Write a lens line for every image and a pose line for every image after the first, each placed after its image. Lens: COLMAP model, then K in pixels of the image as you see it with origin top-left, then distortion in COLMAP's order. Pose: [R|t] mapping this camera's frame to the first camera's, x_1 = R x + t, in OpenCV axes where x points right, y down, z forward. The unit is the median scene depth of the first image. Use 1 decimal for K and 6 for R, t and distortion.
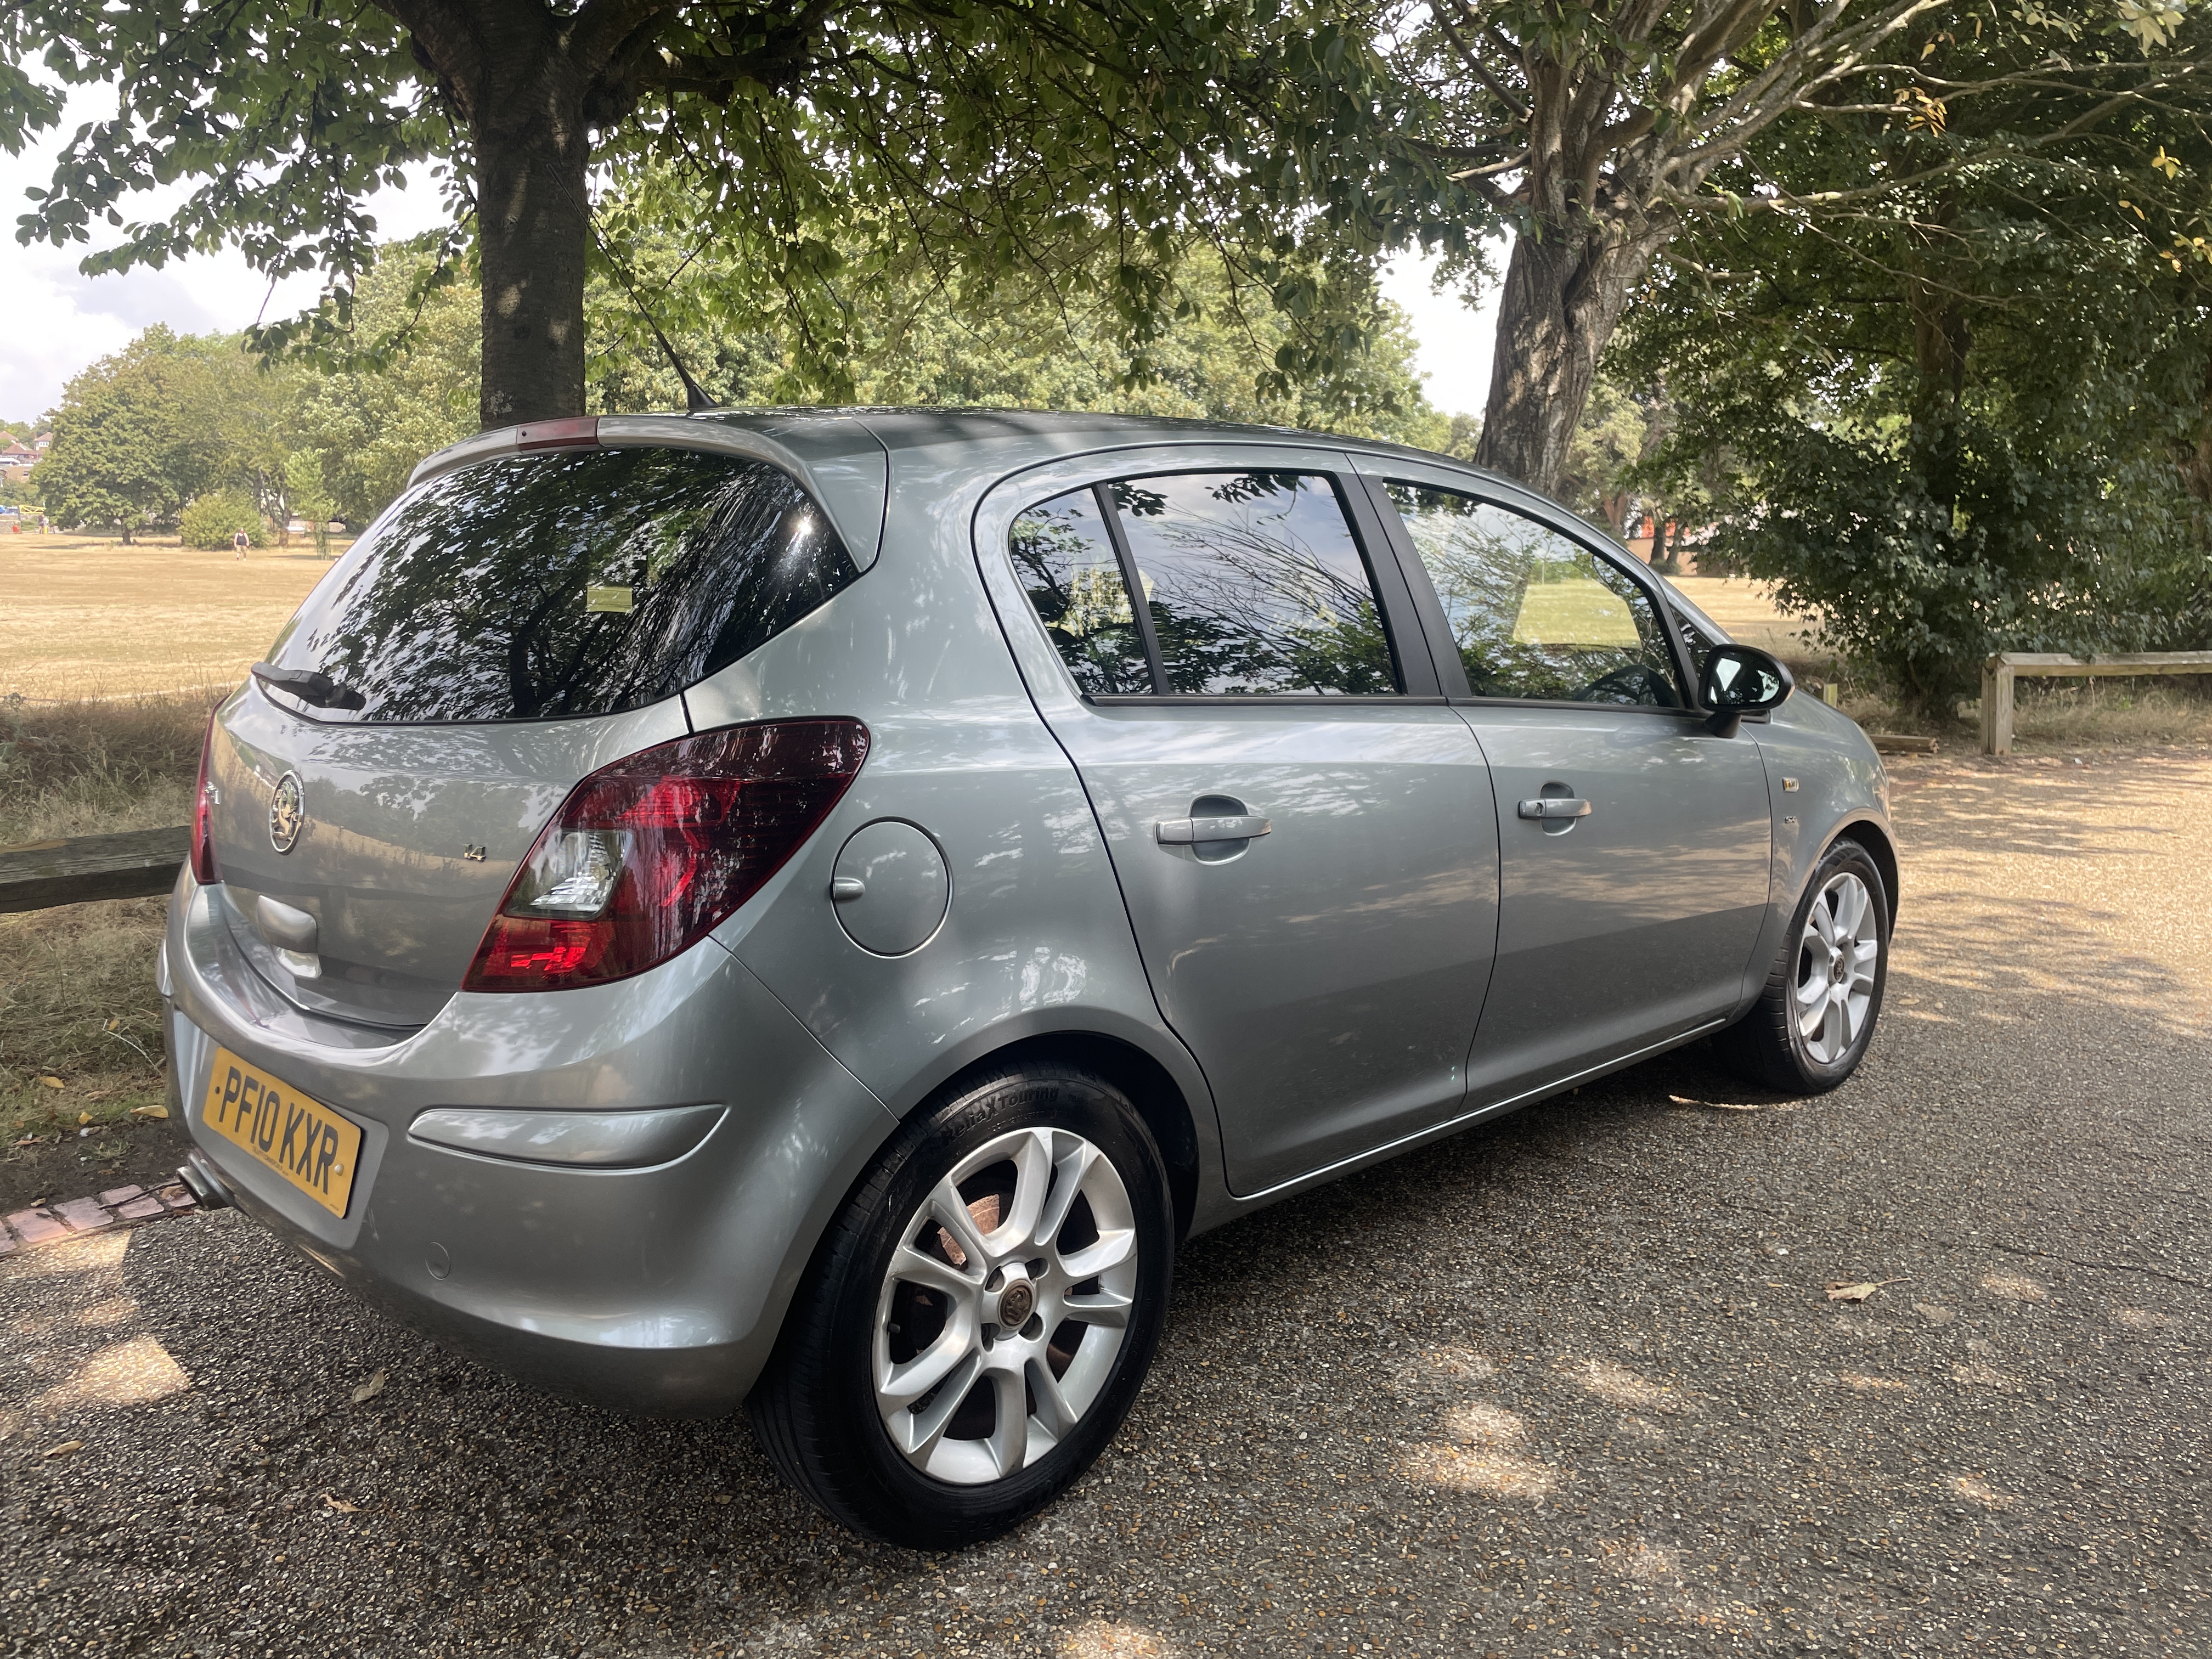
lens RADIAL K [[1635.7, 0, 1149.3], [0, 1635.7, 799.8], [0, 0, 1]] dist [0.085659, -0.108572]
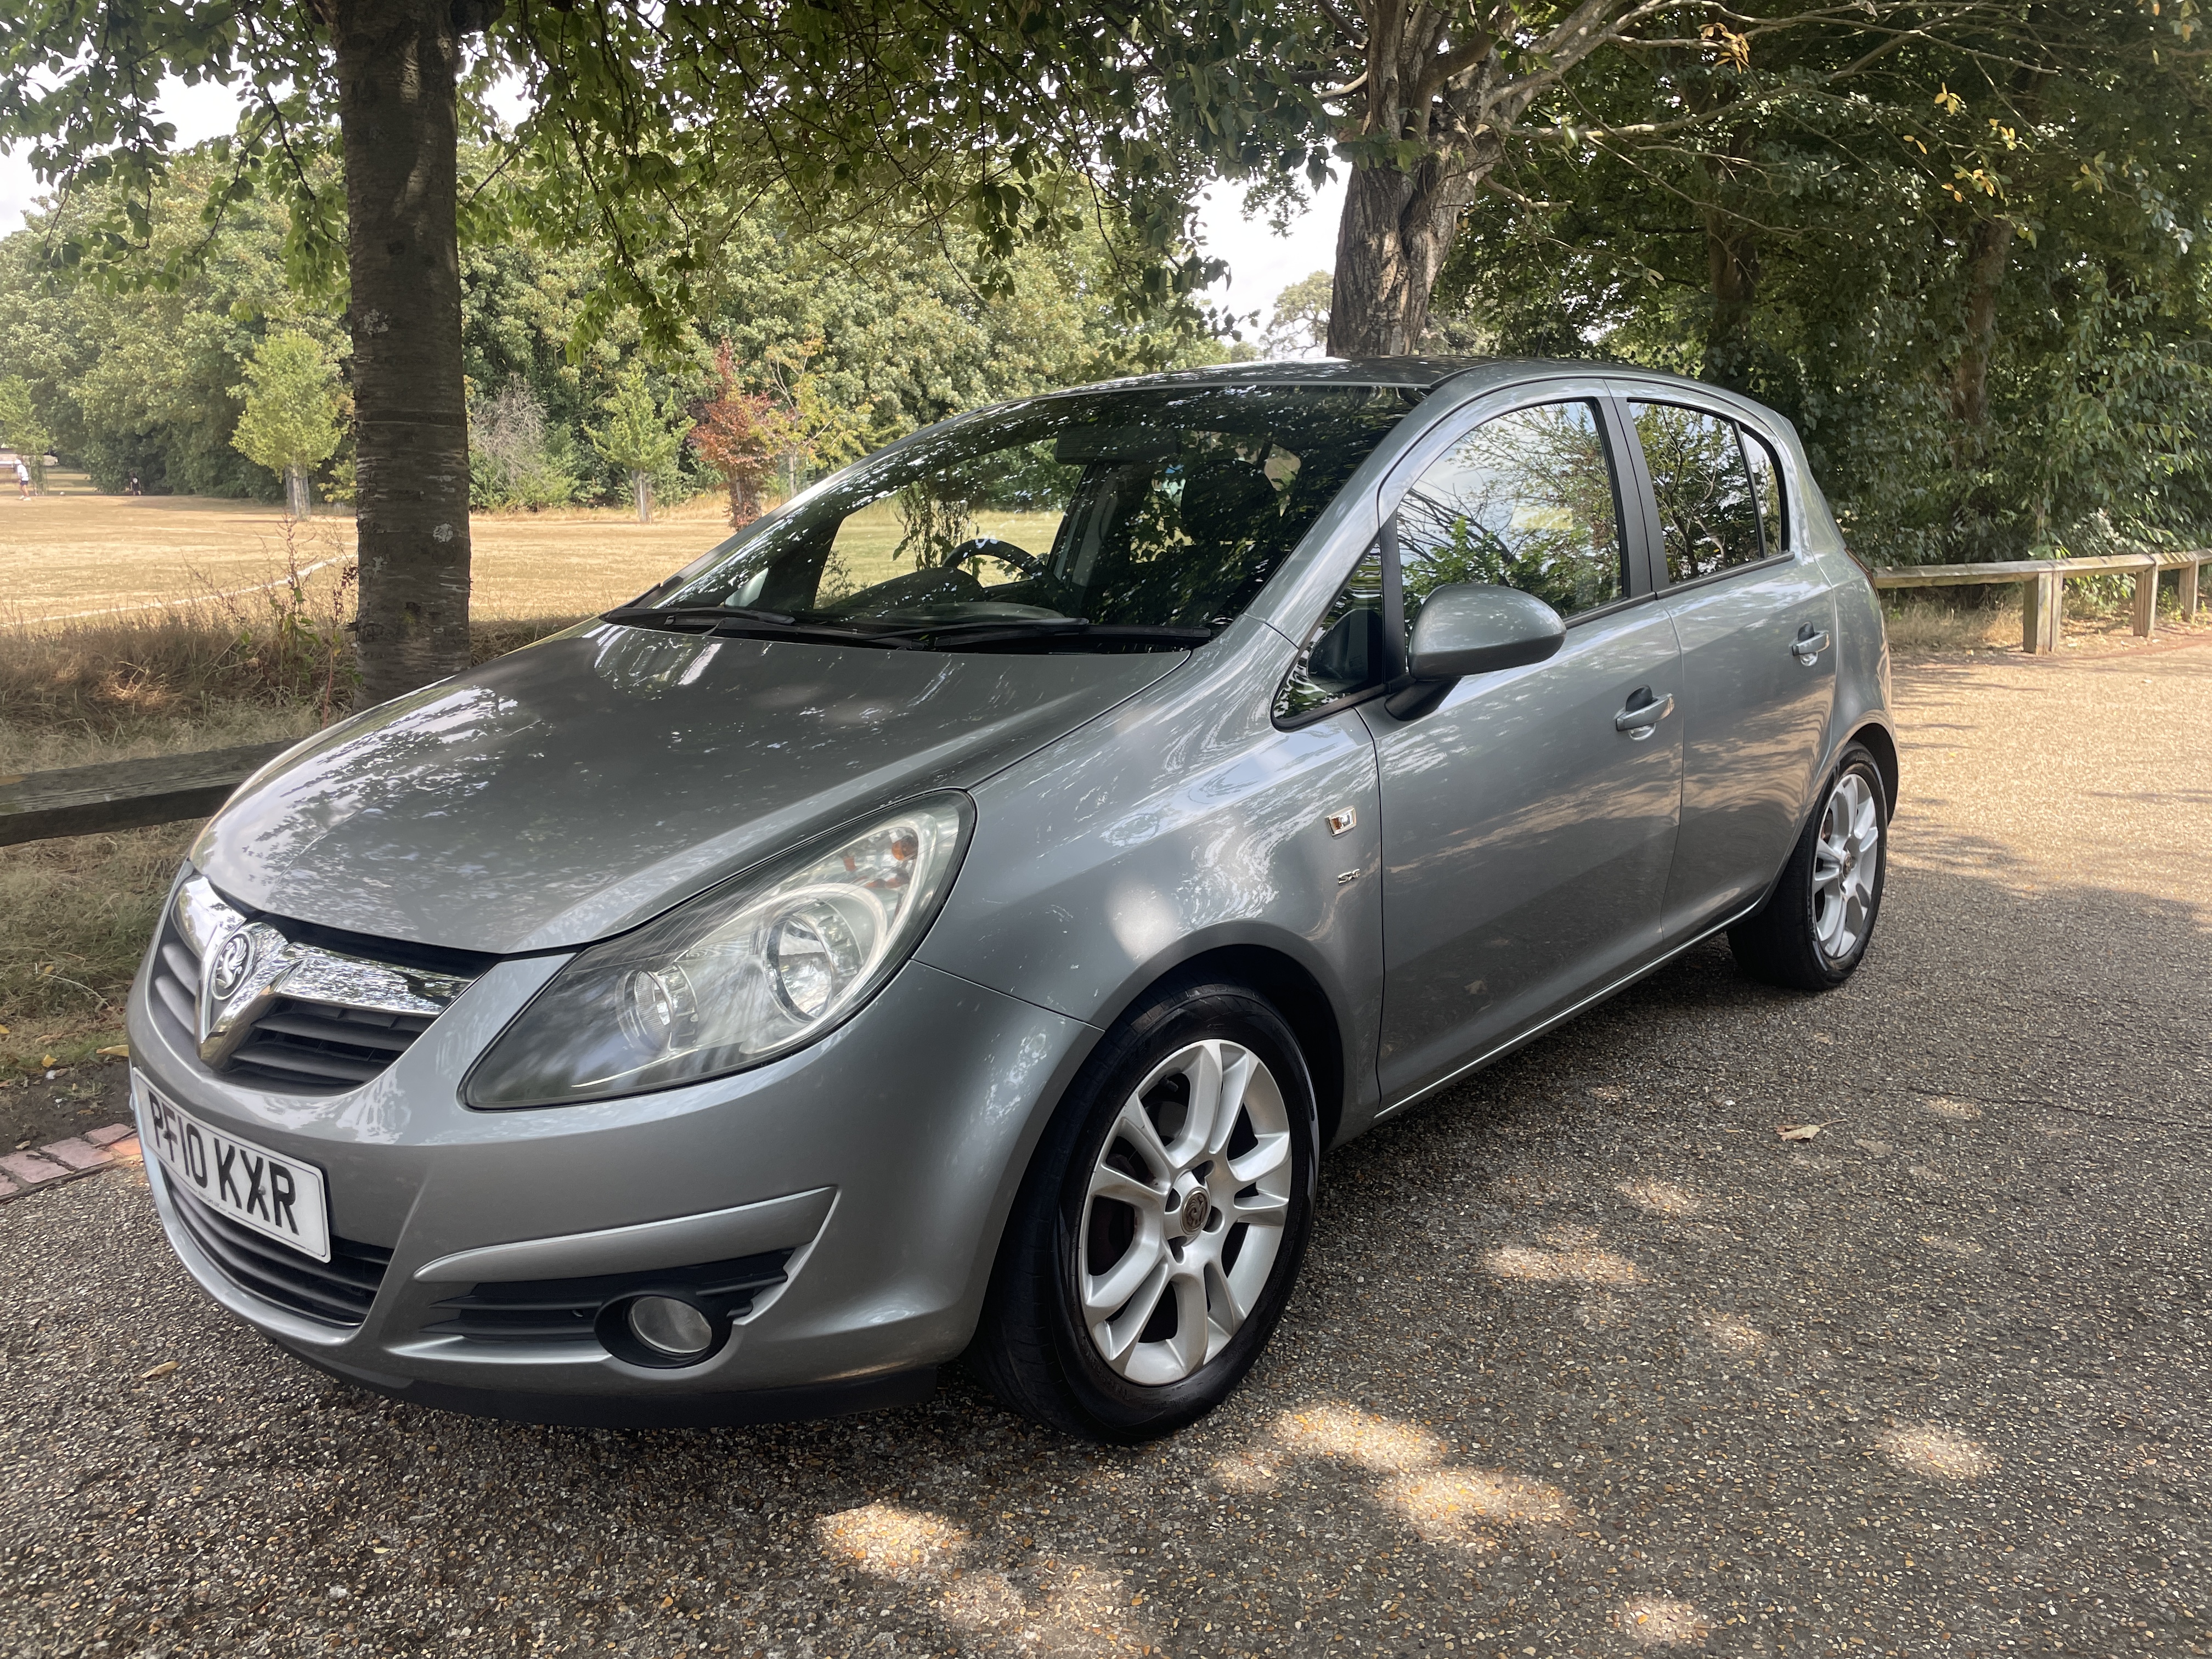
lens RADIAL K [[1635.7, 0, 1131.2], [0, 1635.7, 796.6], [0, 0, 1]] dist [0.085659, -0.108572]
pose [[0.993170, -0.029177, 0.112968, -0.110746], [0.024650, 0.998844, 0.041272, 0.011691], [-0.114042, -0.038205, 0.992741, -0.032382]]
